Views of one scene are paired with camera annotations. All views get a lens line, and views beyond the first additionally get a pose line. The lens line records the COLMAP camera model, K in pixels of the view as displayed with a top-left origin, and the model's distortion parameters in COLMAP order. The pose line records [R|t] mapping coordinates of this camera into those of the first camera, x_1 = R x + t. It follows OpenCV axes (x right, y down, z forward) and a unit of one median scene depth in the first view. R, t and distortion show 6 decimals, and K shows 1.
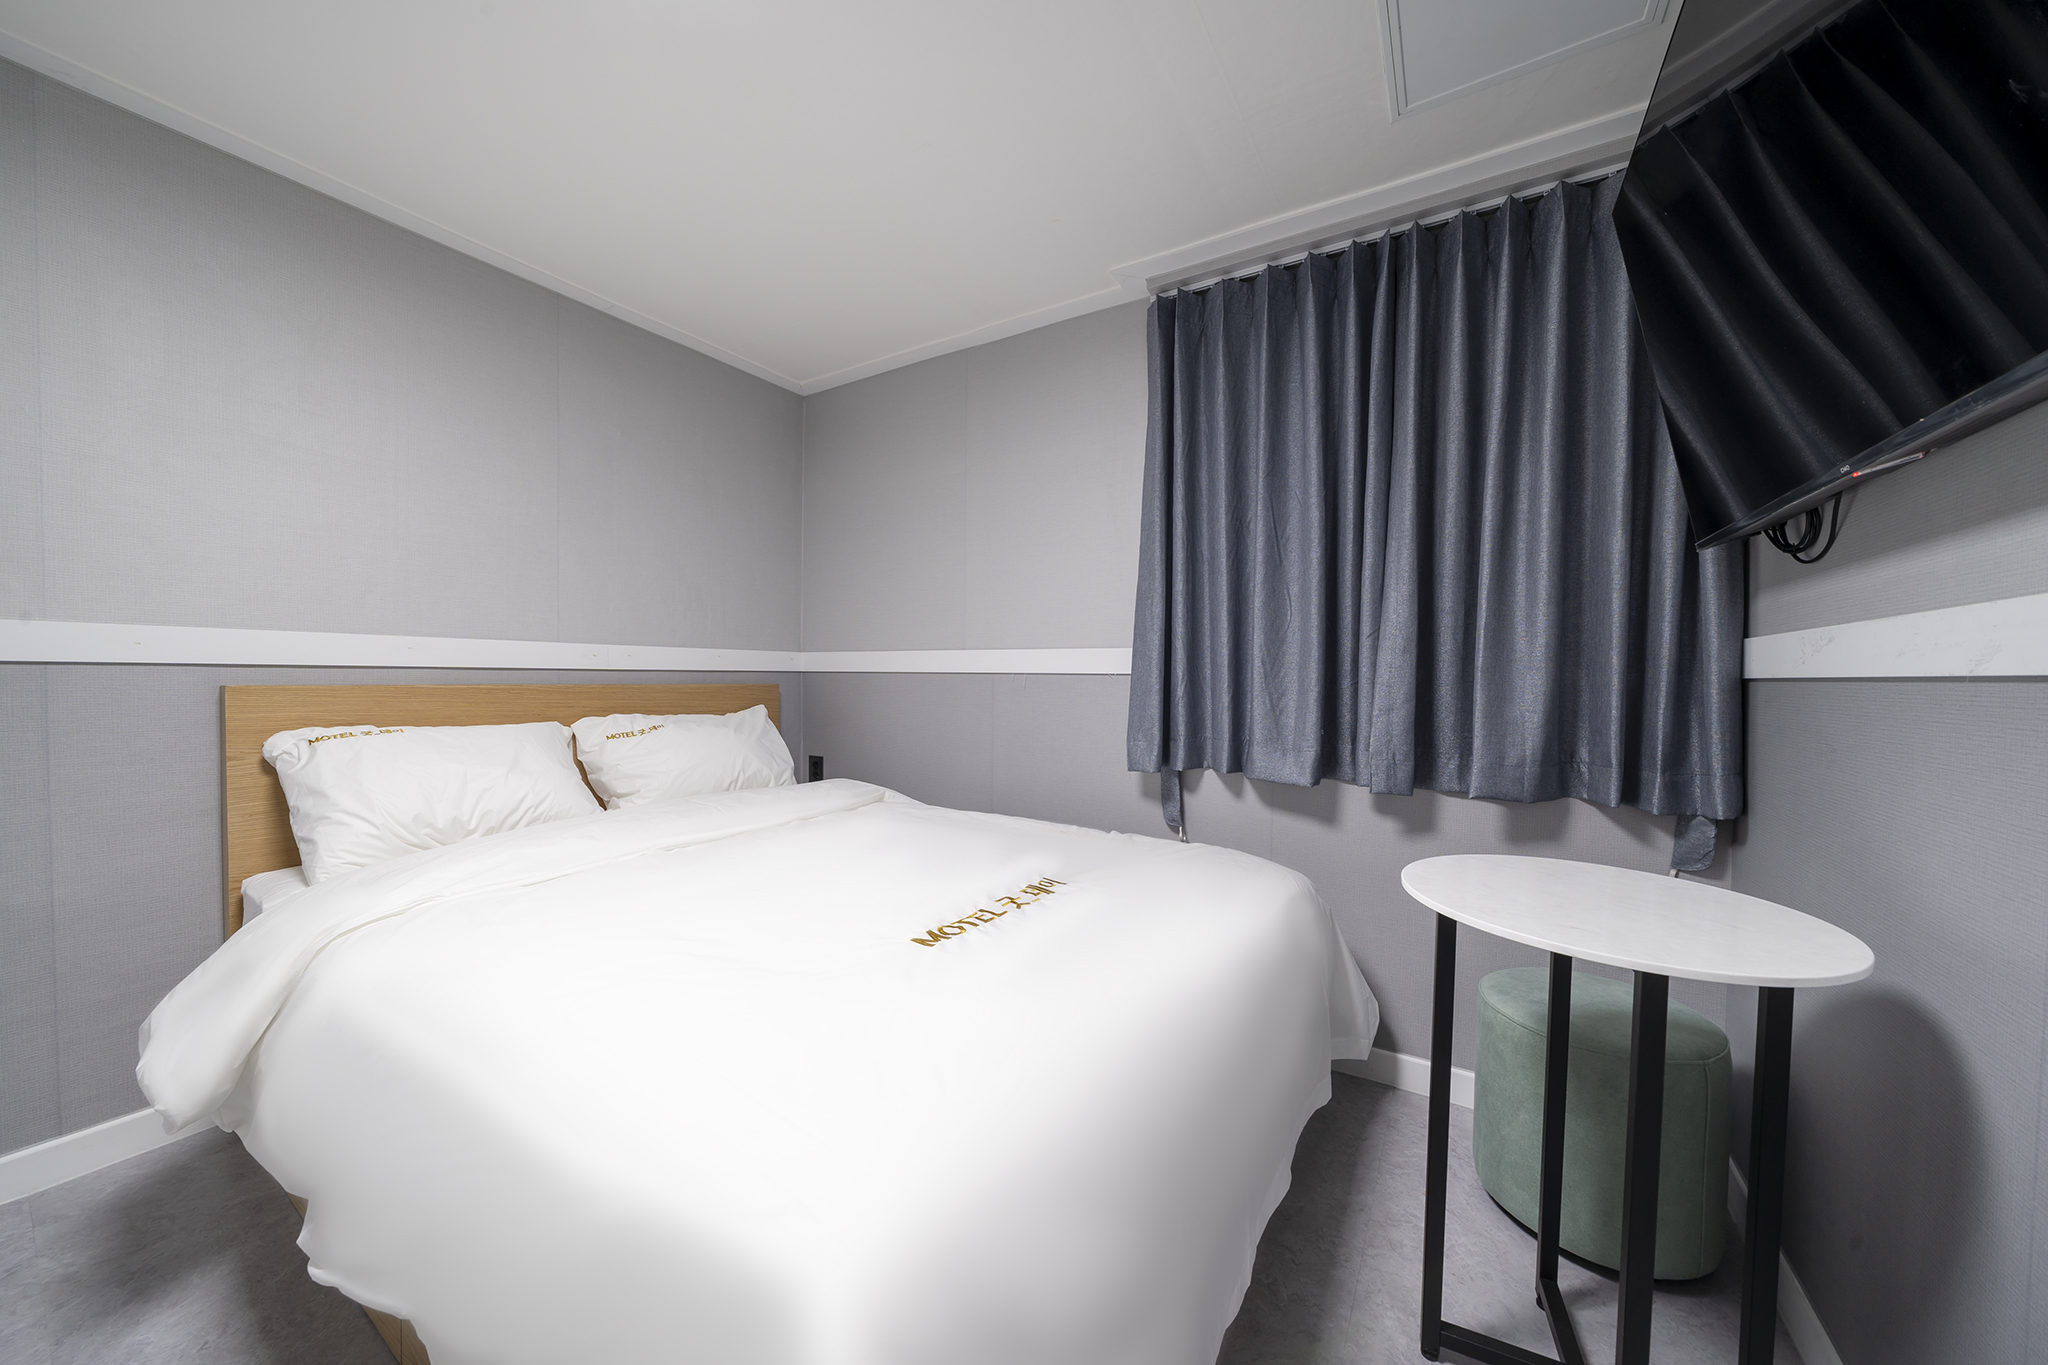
lens RADIAL K [[712.0, 0, 1022.7], [0, 712.0, 689.8], [0, 0, 1]] dist [-0.003571, 0.000043]
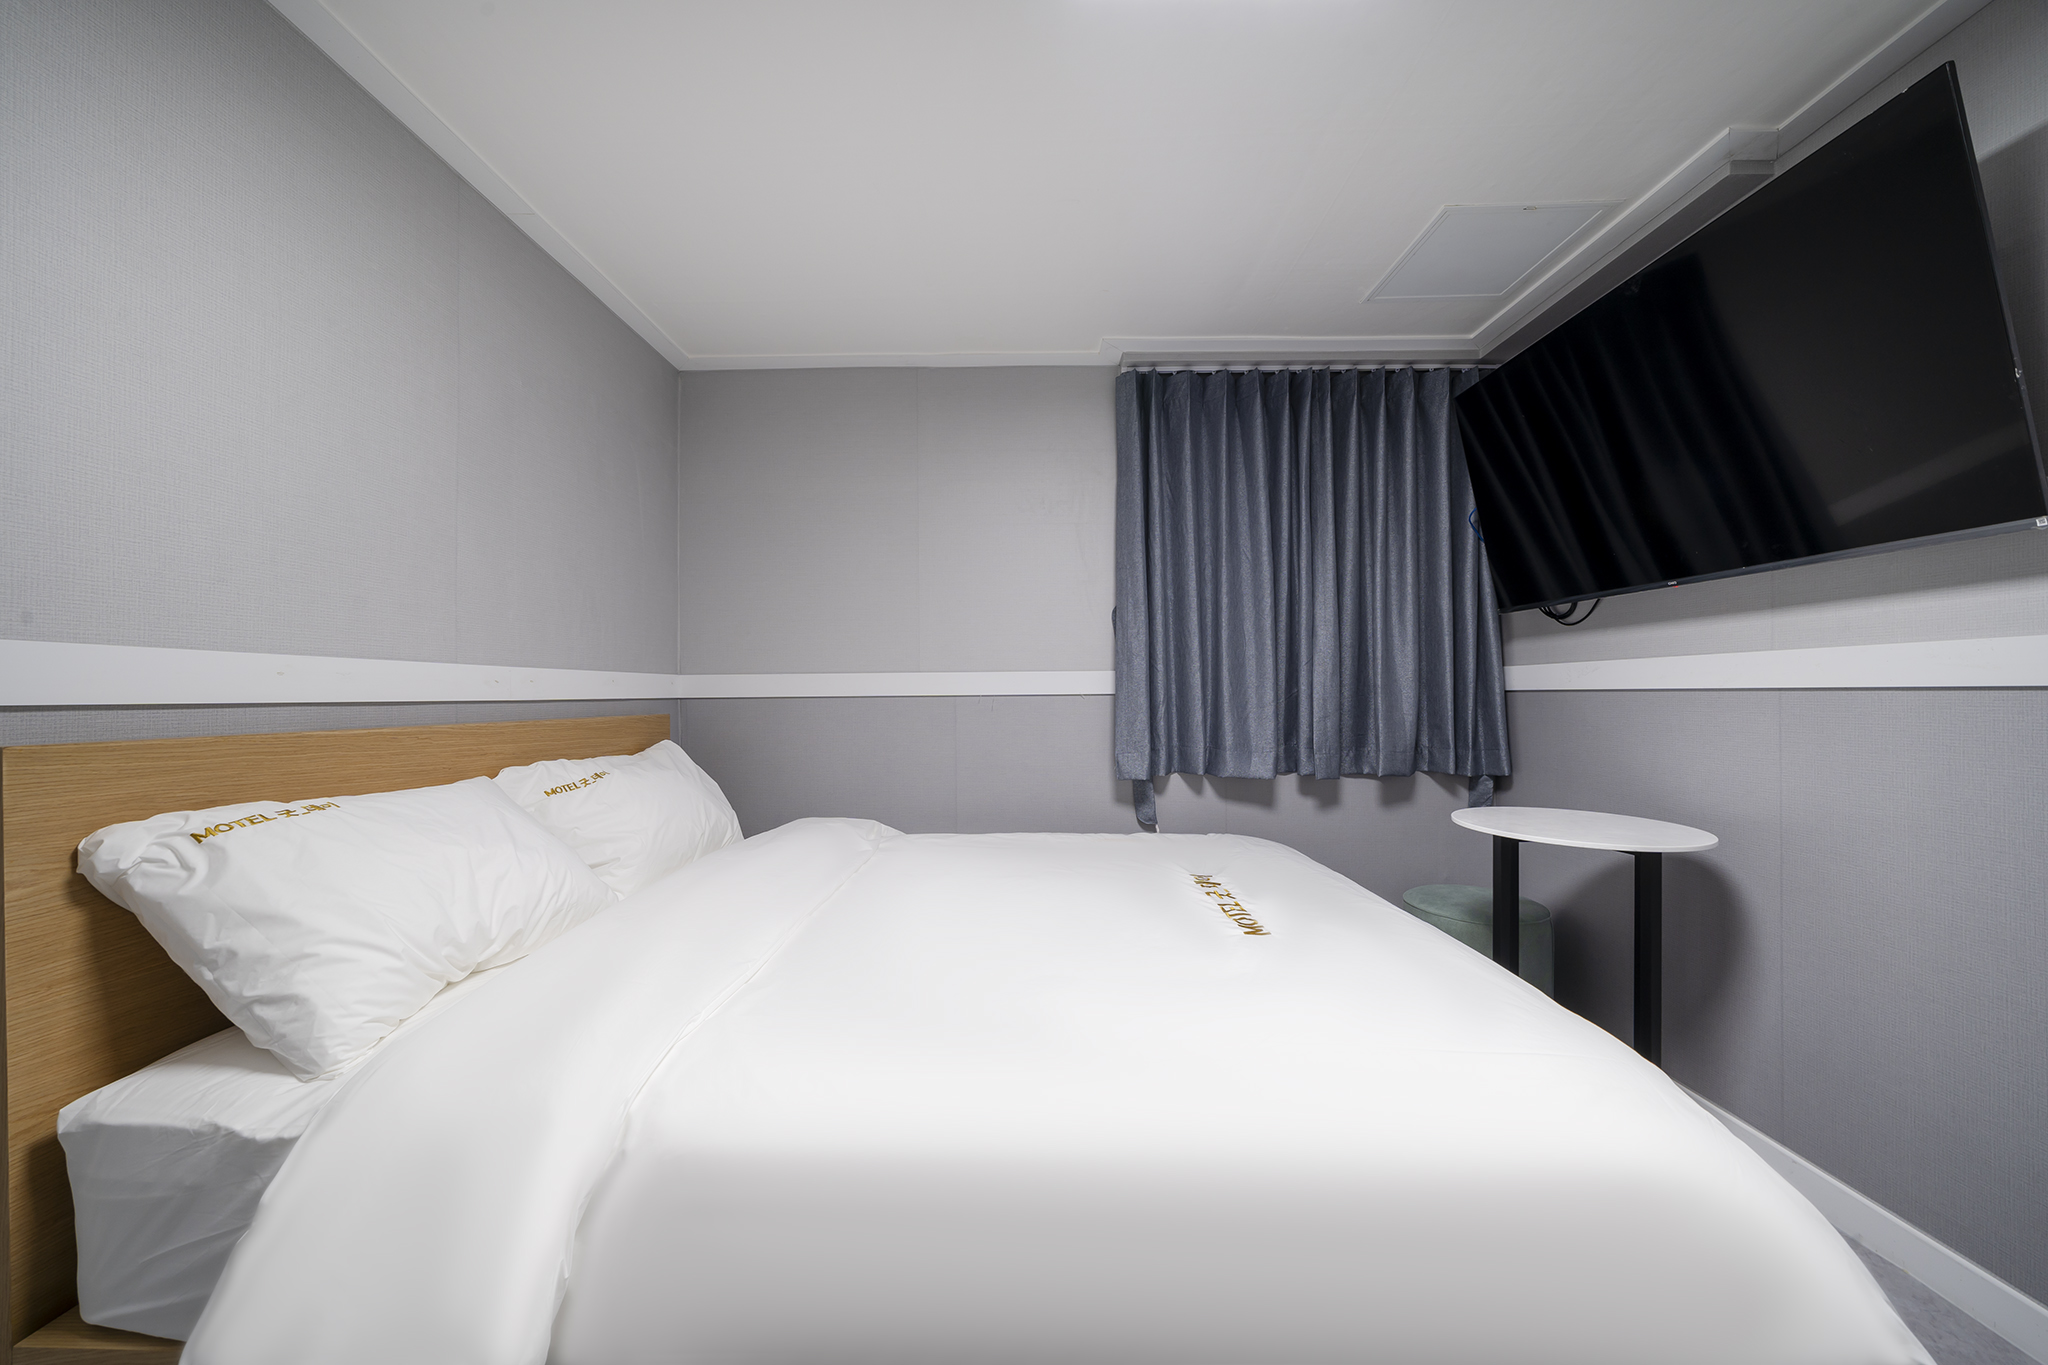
lens RADIAL K [[712.0, 0, 1017.7], [0, 712.0, 692.2], [0, 0, 1]] dist [-0.003571, 0.000043]
pose [[0.850534, -0.016084, 0.525675, -0.685528], [0.029355, 0.999426, -0.016915, -0.013186], [-0.525101, 0.029818, 0.850518, 0.145863]]
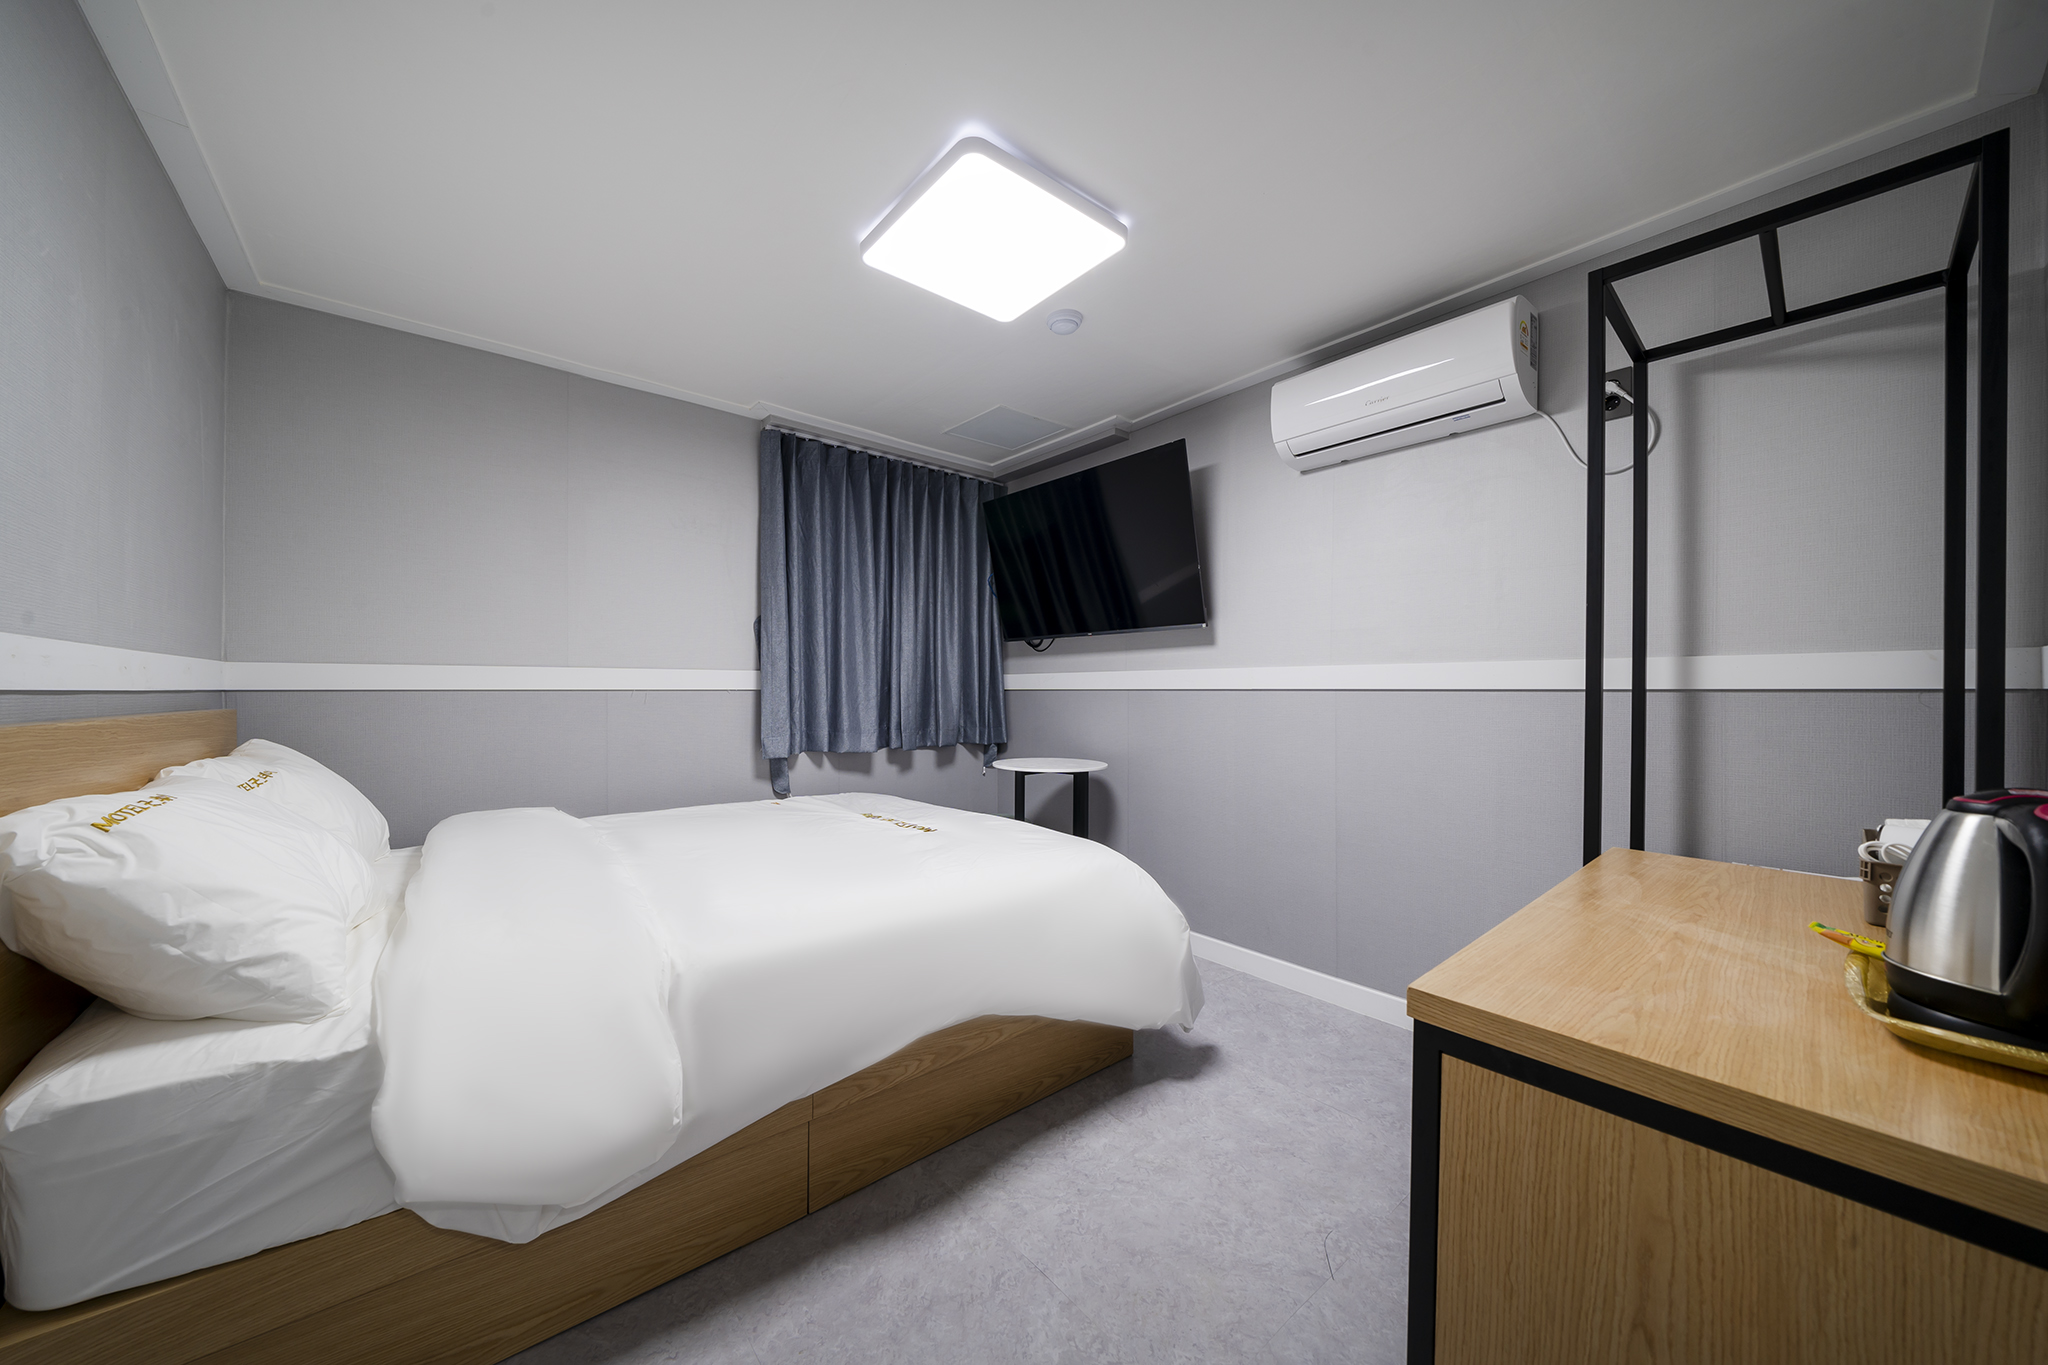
lens RADIAL K [[712.0, 0, 1035.6], [0, 712.0, 700.0], [0, 0, 1]] dist [-0.003571, 0.000043]
pose [[0.274540, -0.023456, 0.961290, -1.241824], [0.024172, 0.999555, 0.017486, -0.016572], [-0.961272, 0.018436, 0.274984, 0.122620]]
